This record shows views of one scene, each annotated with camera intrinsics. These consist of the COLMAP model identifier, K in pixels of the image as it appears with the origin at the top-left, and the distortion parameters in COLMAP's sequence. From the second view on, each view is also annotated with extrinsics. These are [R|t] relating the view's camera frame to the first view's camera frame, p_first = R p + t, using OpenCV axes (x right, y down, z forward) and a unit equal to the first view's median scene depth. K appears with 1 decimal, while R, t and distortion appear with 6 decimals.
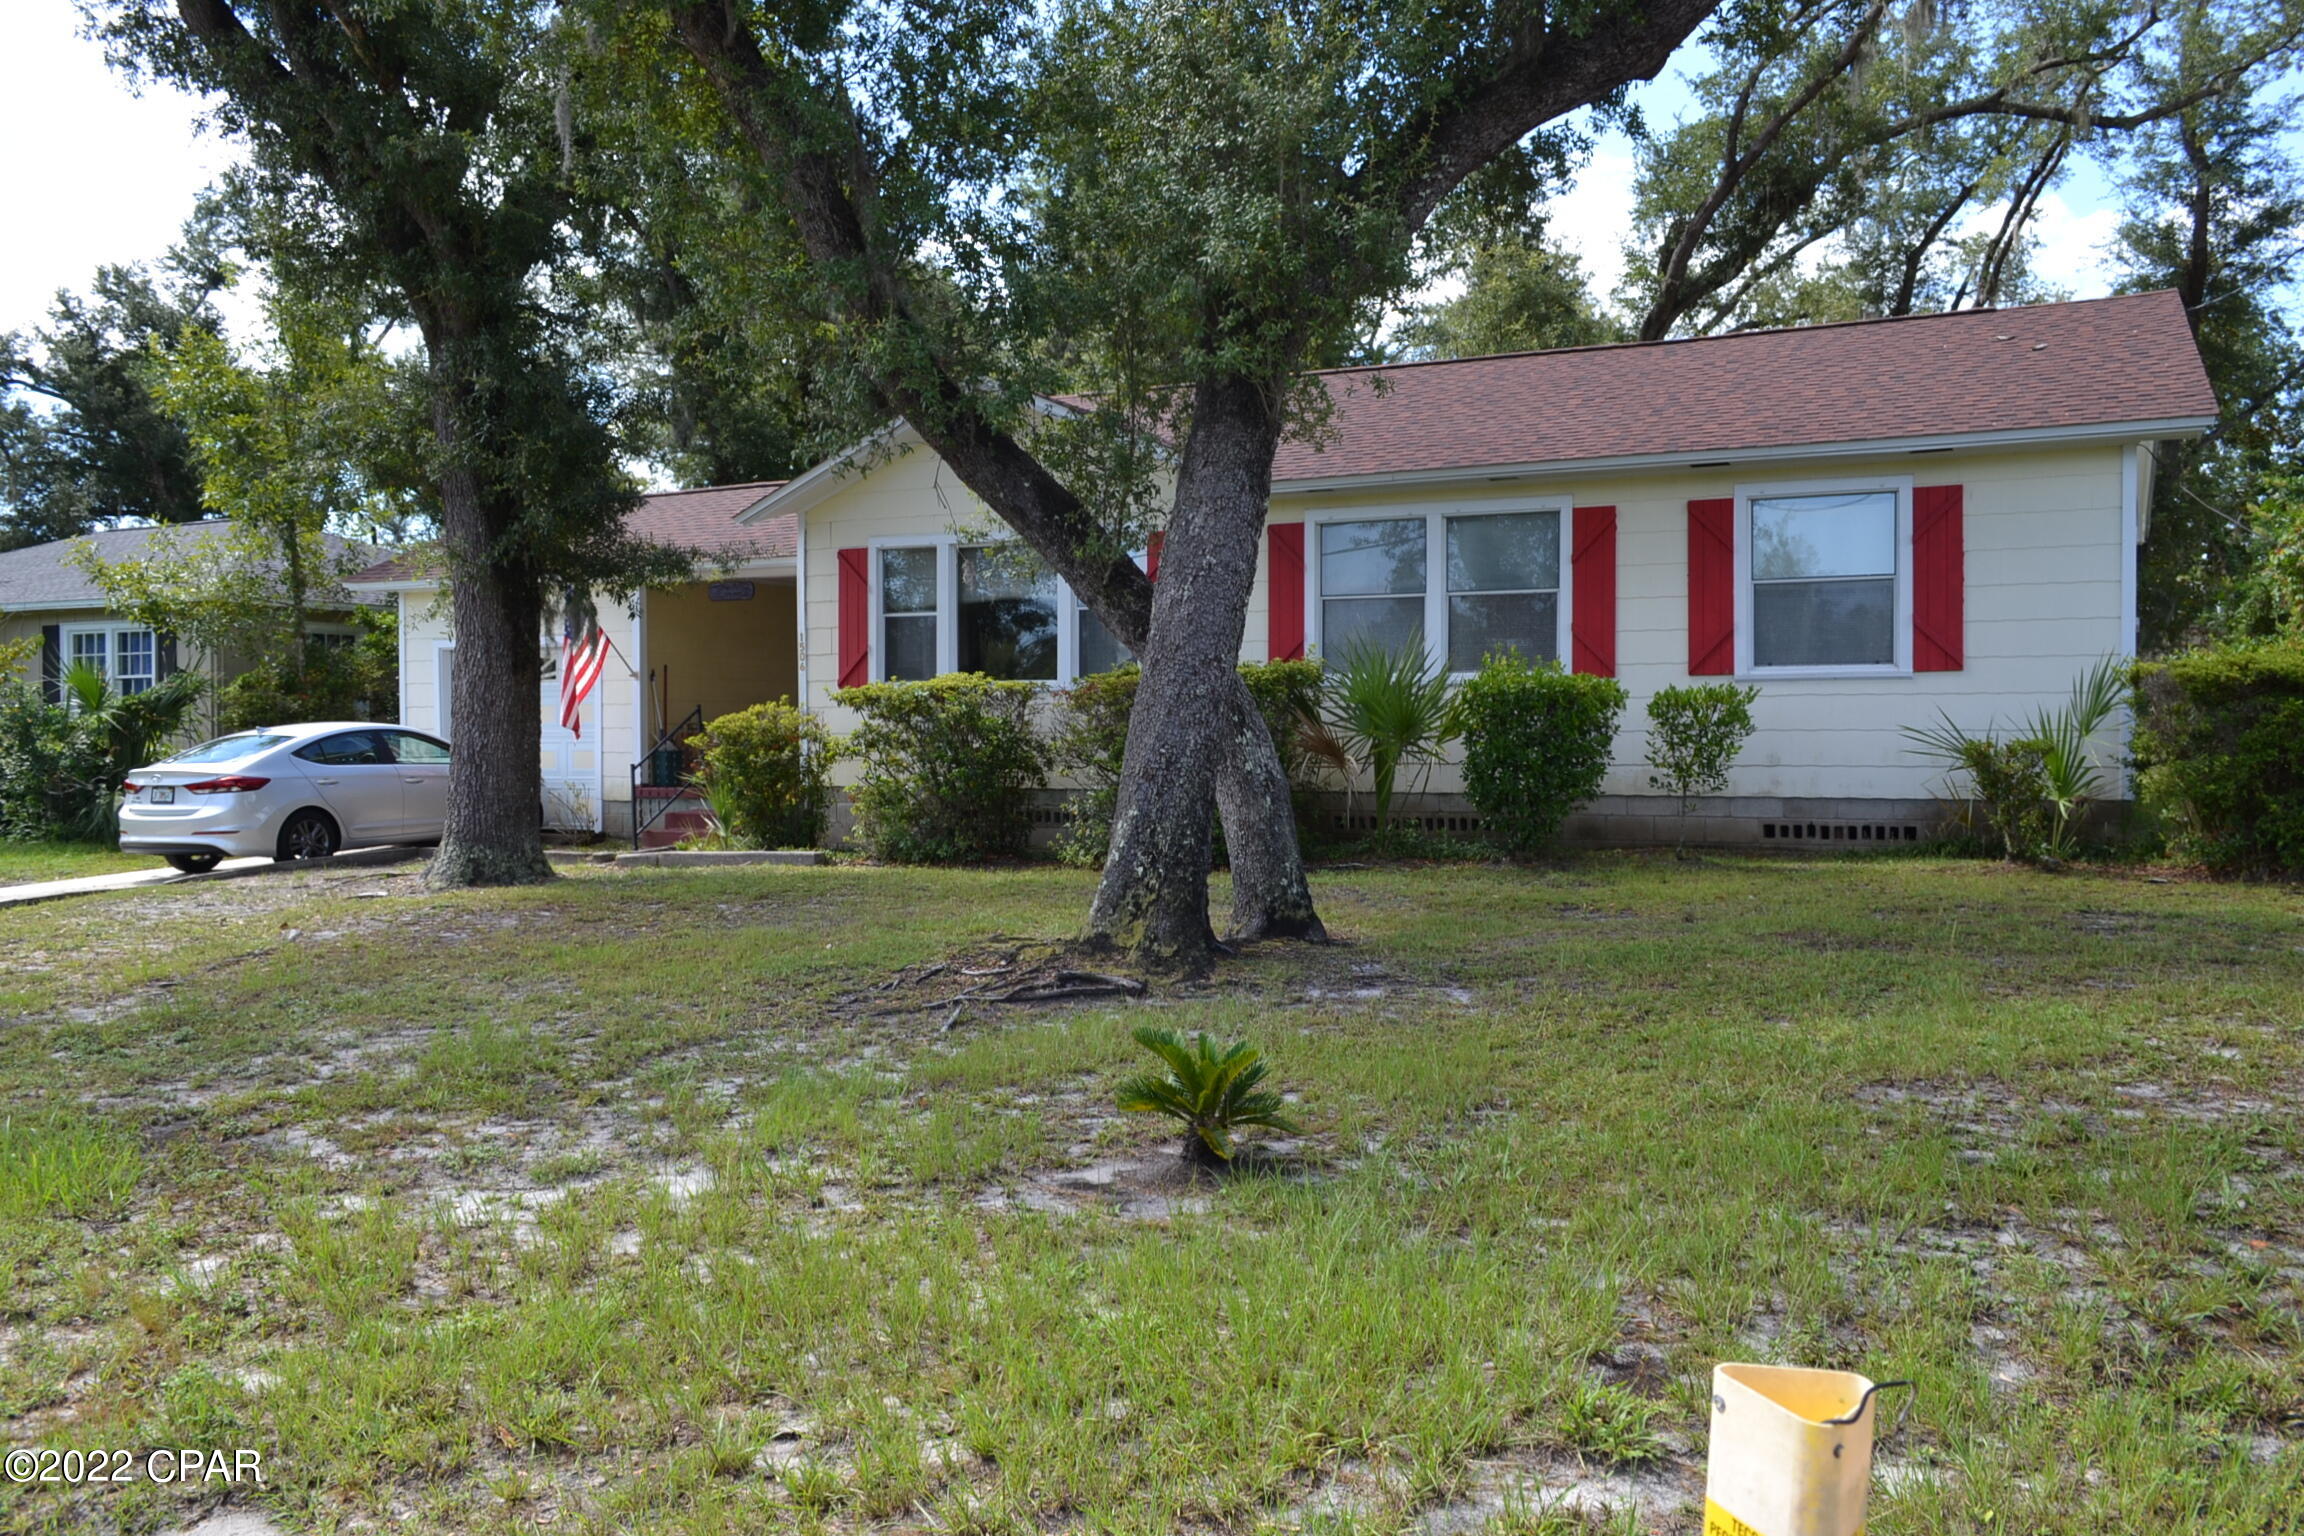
lens RADIAL K [[1820.2, 0, 1158.8], [0, 1820.2, 768.1], [0, 0, 1]] dist [-0.014588, 0.008202]
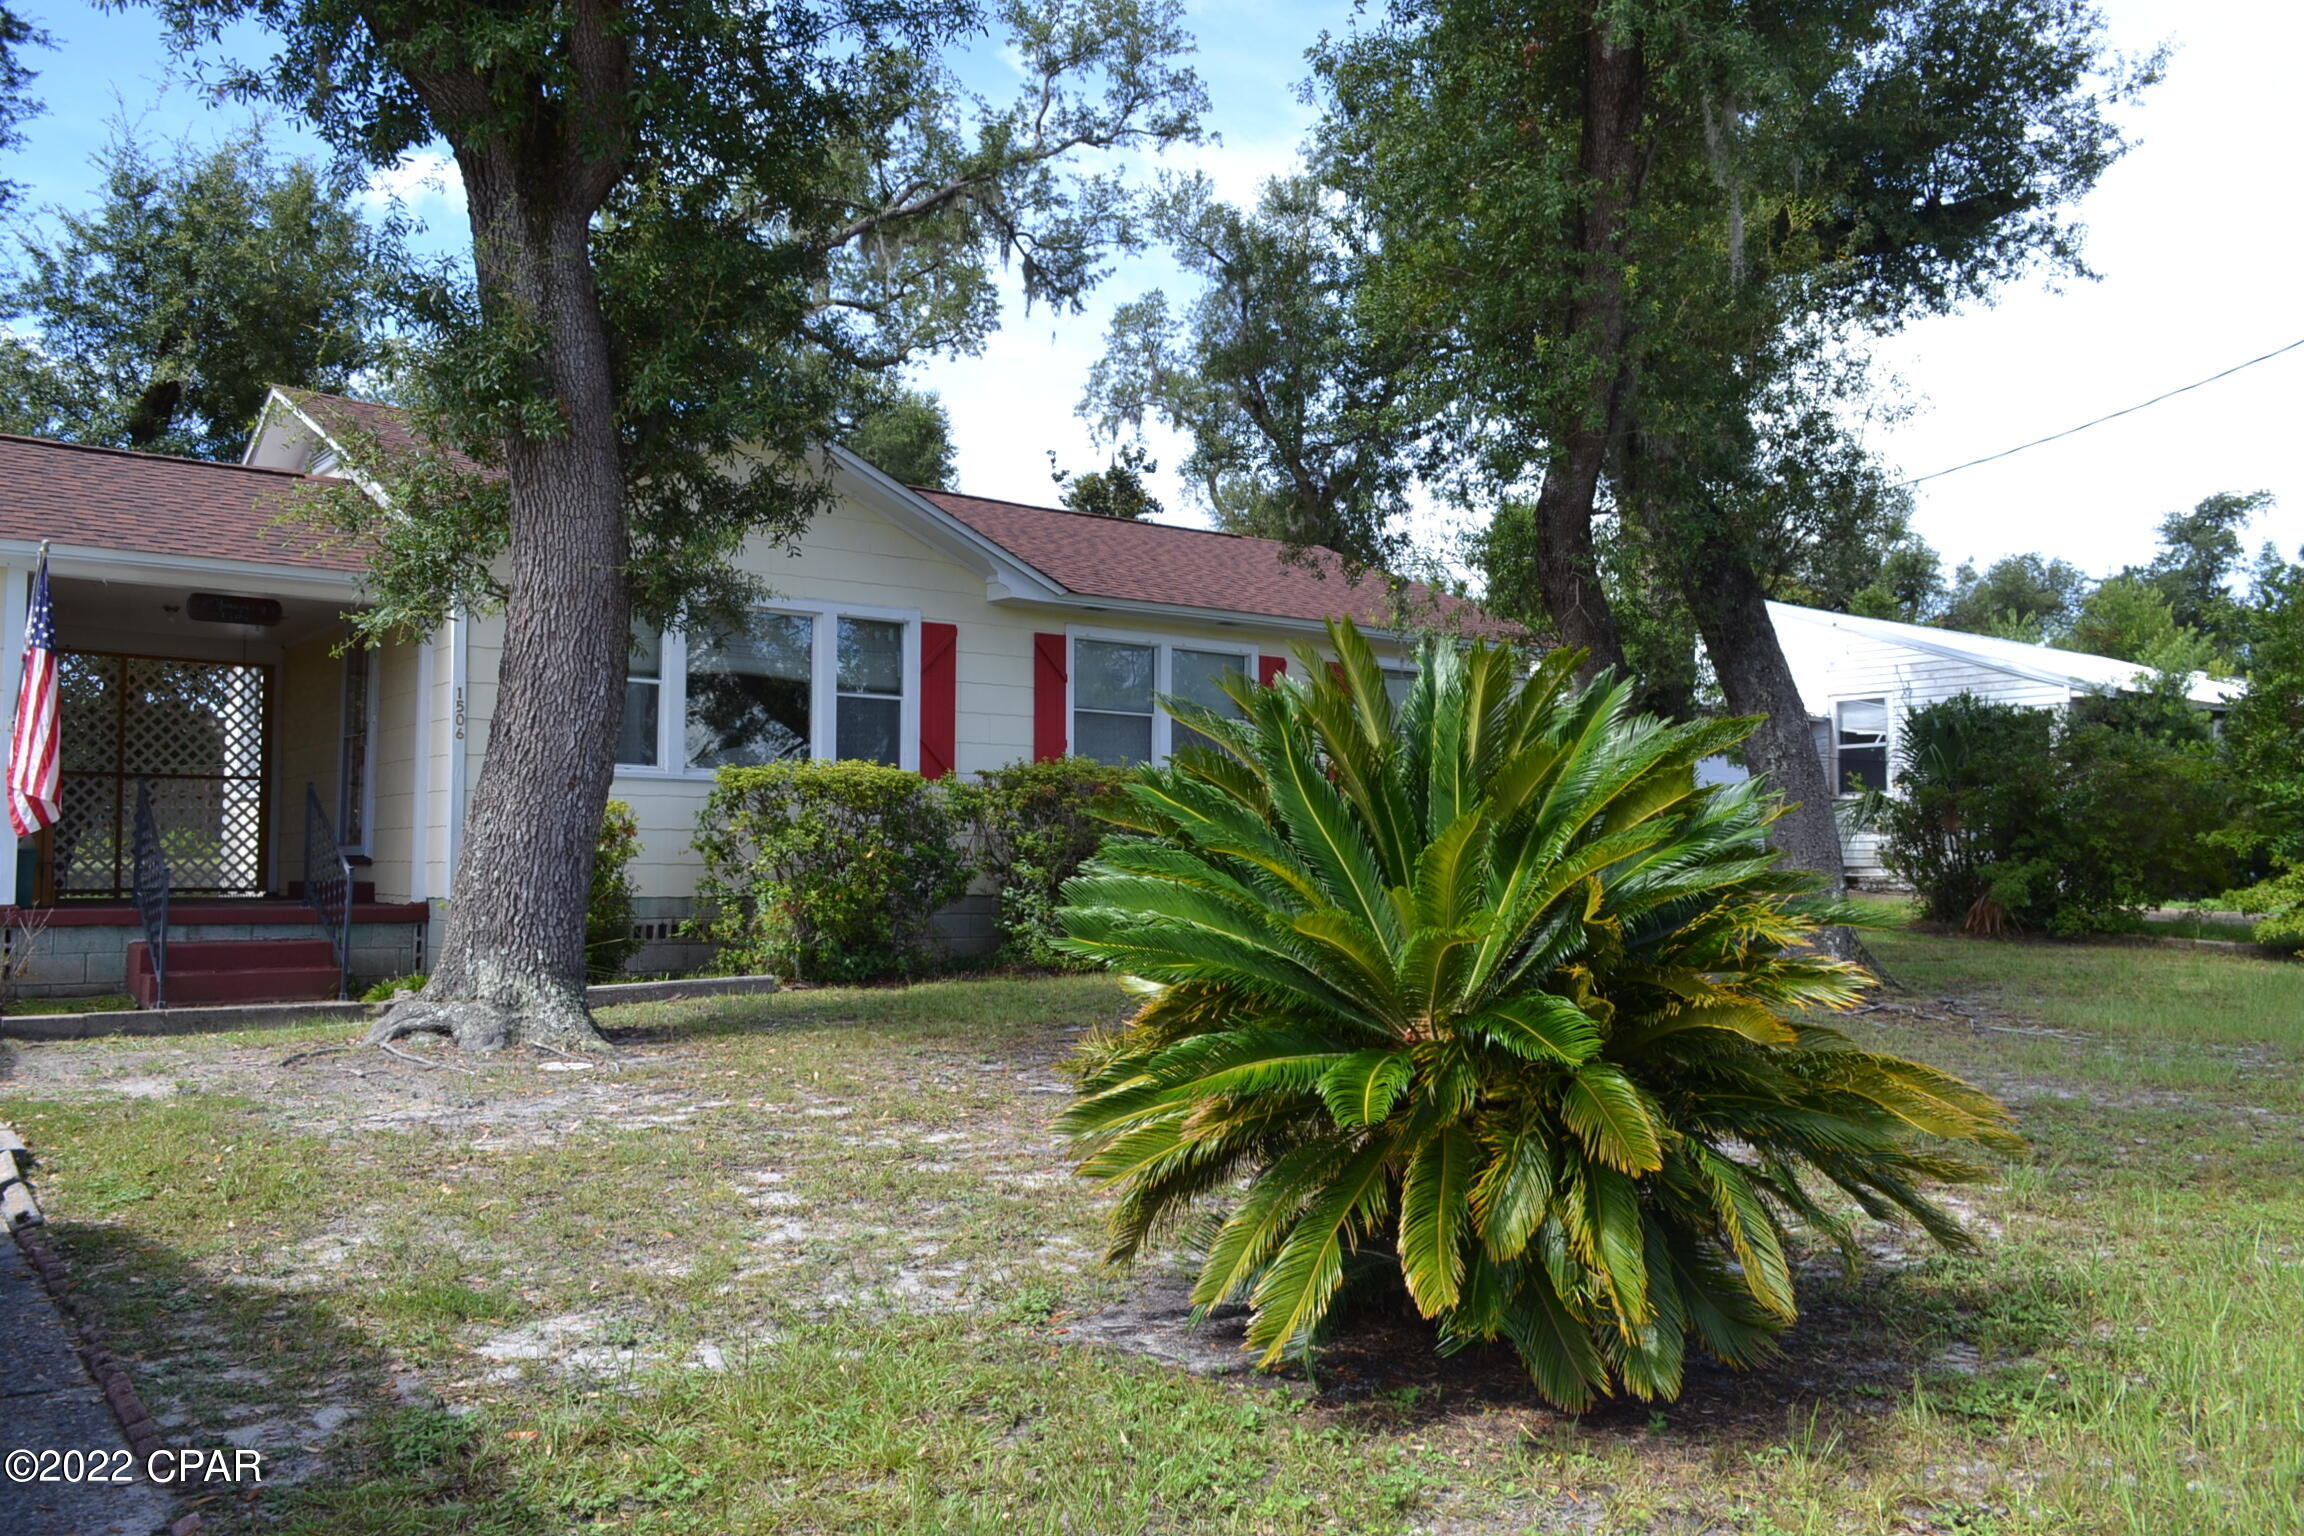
lens RADIAL K [[1867.7, 0, 1151.2], [0, 1867.7, 785.9], [0, 0, 1]] dist [-0.005587, 0.008136]
pose [[0.513095, 0.040198, 0.857390, -0.987748], [-0.012559, 0.999147, -0.039329, -0.000708], [-0.858240, 0.009412, 0.513163, 0.431558]]
